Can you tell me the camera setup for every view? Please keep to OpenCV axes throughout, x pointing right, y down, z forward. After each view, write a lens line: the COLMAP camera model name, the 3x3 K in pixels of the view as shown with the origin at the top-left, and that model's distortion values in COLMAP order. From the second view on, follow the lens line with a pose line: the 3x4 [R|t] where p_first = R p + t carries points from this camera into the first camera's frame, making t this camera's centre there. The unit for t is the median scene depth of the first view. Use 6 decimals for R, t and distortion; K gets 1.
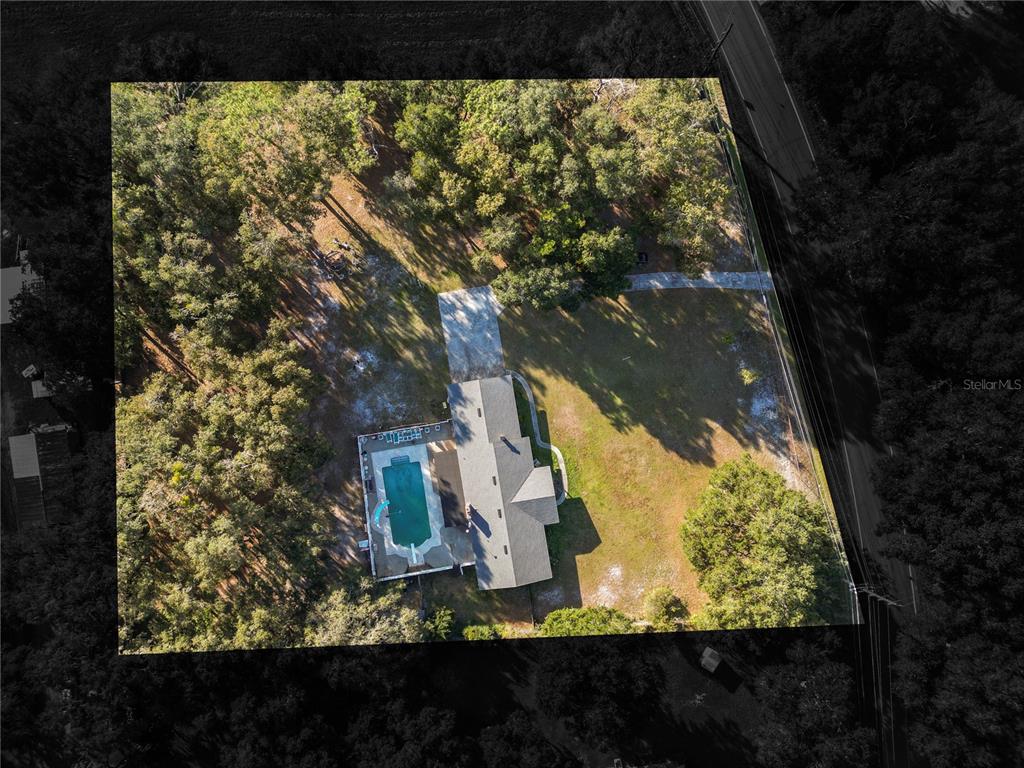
lens RADIAL K [[714.0, 0, 512.0], [0, 714.0, 384.0], [0, 0, 1]] dist [0.062882, -0.083532]
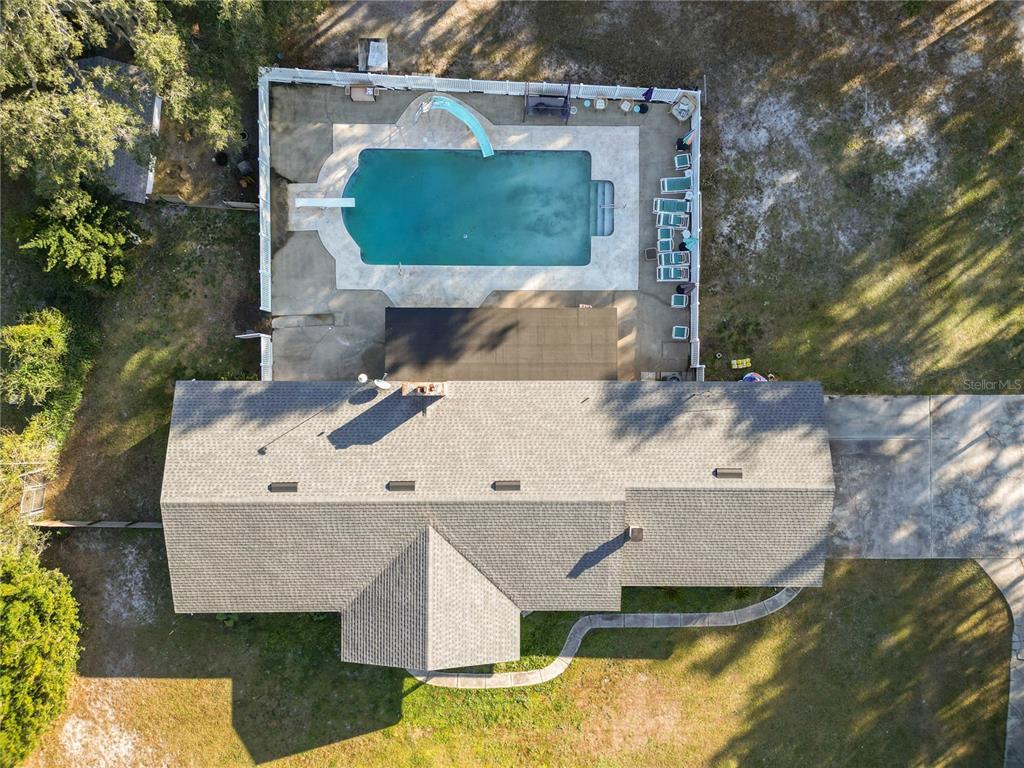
lens RADIAL K [[714.0, 0, 512.0], [0, 714.0, 384.0], [0, 0, 1]] dist [0.062882, -0.083532]
pose [[-0.167837, 0.985772, -0.009130, -0.065696], [-0.985721, -0.167942, -0.012215, 0.140932], [-0.013574, 0.006949, 0.999884, 0.668079]]
